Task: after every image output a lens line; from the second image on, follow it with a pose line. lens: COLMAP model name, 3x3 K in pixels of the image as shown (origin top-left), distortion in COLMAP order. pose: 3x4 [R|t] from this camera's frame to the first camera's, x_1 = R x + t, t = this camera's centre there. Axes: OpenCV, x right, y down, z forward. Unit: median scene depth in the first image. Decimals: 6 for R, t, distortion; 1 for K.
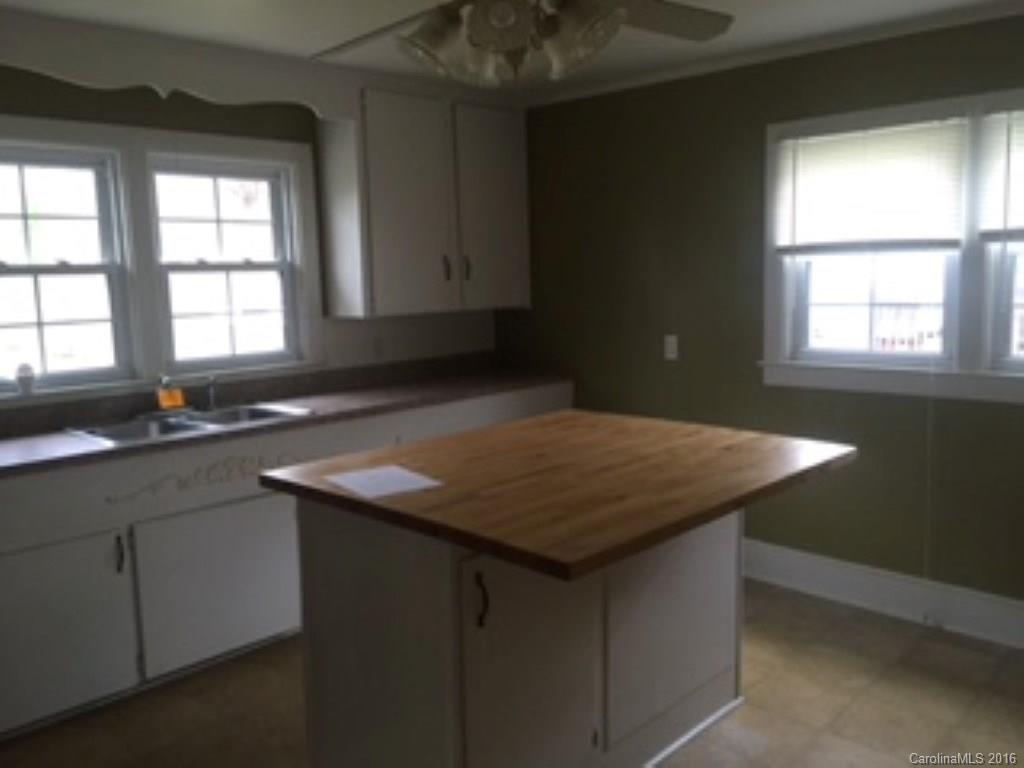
lens RADIAL K [[846.2, 0, 514.4], [0, 846.2, 380.1], [0, 0, 1]] dist [-0.013002, 0.009516]
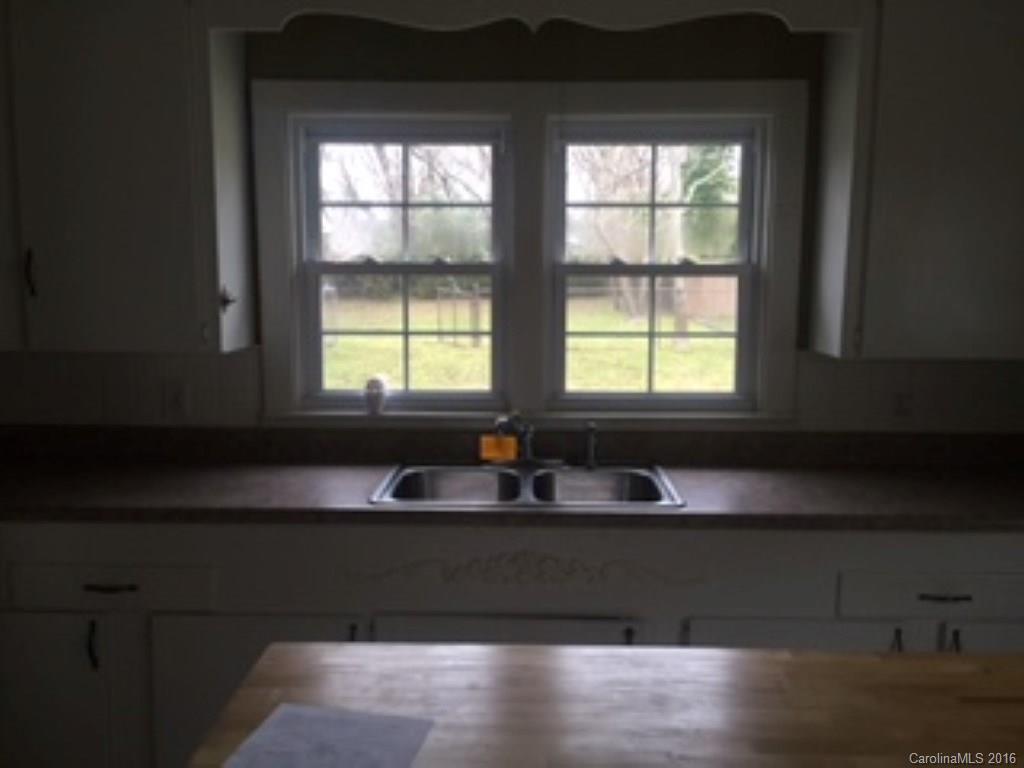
lens RADIAL K [[846.2, 0, 510.1], [0, 846.2, 390.6], [0, 0, 1]] dist [-0.013002, 0.009516]
pose [[0.672990, 0.122976, -0.729357, 0.111401], [-0.114983, 0.991488, 0.061077, -0.062731], [0.730659, 0.042759, 0.681402, 0.433842]]
